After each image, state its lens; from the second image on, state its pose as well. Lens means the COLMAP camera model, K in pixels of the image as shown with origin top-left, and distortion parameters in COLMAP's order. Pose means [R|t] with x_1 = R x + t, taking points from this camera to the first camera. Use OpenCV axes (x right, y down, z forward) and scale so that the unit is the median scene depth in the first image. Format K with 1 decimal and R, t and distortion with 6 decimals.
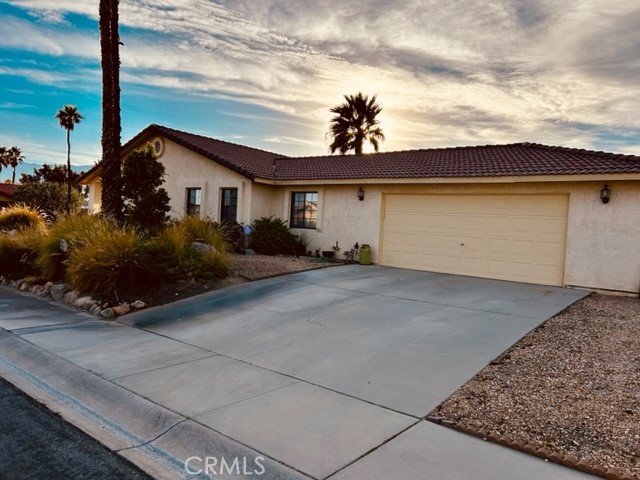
lens RADIAL K [[531.5, 0, 320.0], [0, 531.5, 240.0], [0, 0, 1]] dist [0.008538, 0.001734]
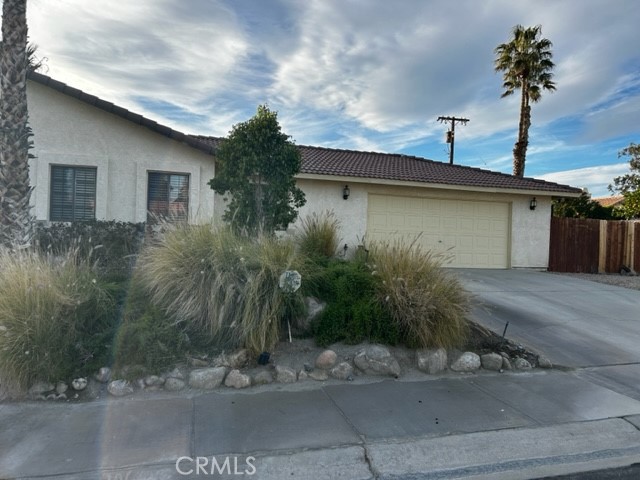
lens RADIAL K [[479.9, 0, 320.0], [0, 479.9, 240.0], [0, 0, 1]] dist [0.006507, -0.001463]
pose [[0.563479, -0.049357, 0.824655, -0.695172], [0.010123, 0.998551, 0.052848, -0.047648], [-0.826069, -0.021431, 0.563162, 0.557933]]
